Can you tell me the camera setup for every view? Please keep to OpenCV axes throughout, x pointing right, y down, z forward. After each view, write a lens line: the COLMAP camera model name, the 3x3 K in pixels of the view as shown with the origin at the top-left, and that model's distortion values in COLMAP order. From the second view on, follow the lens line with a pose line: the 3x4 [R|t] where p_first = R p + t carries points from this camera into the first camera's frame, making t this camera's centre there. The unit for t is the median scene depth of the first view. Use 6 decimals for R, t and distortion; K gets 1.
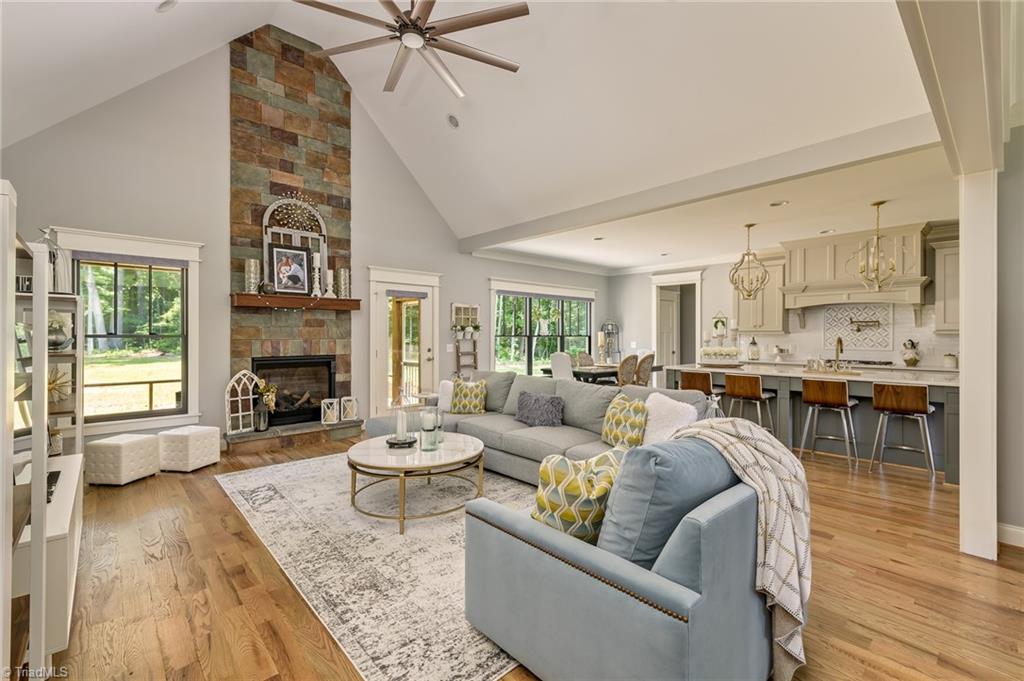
lens RADIAL K [[448.1, 0, 512.3], [0, 448.1, 335.8], [0, 0, 1]] dist [0.018091, 0.000269]
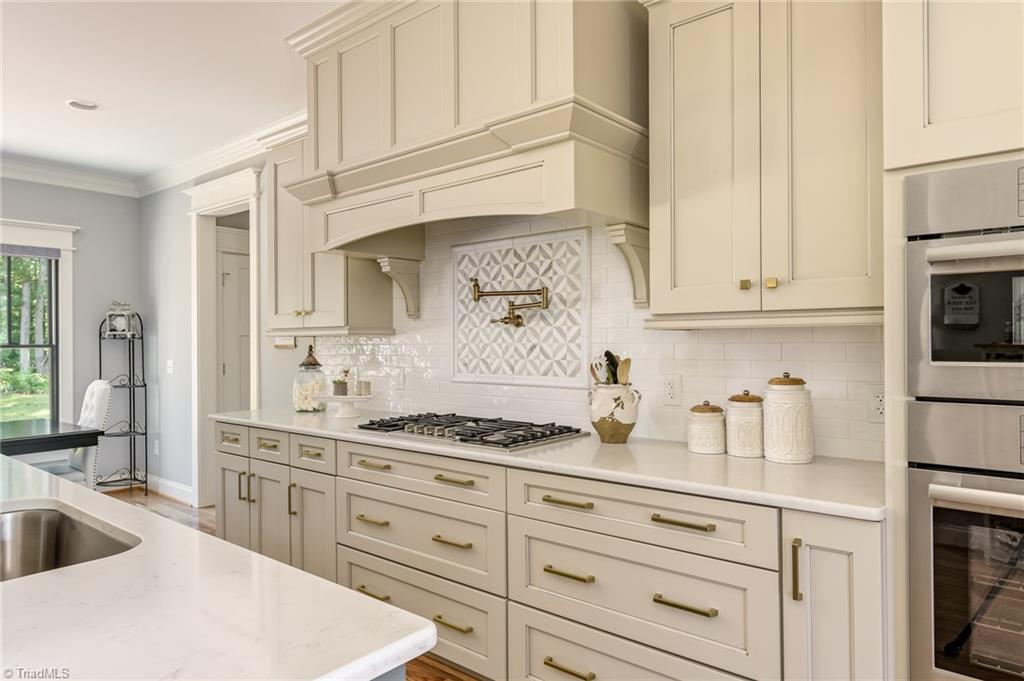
lens RADIAL K [[645.7, 0, 486.2], [0, 645.7, 351.5], [0, 0, 1]] dist [0.032696, 0.001601]
pose [[0.994530, -0.013294, 0.103600, 0.798675], [0.011638, 0.999795, 0.016579, 0.001034], [-0.103800, -0.015283, 0.994481, 0.639999]]
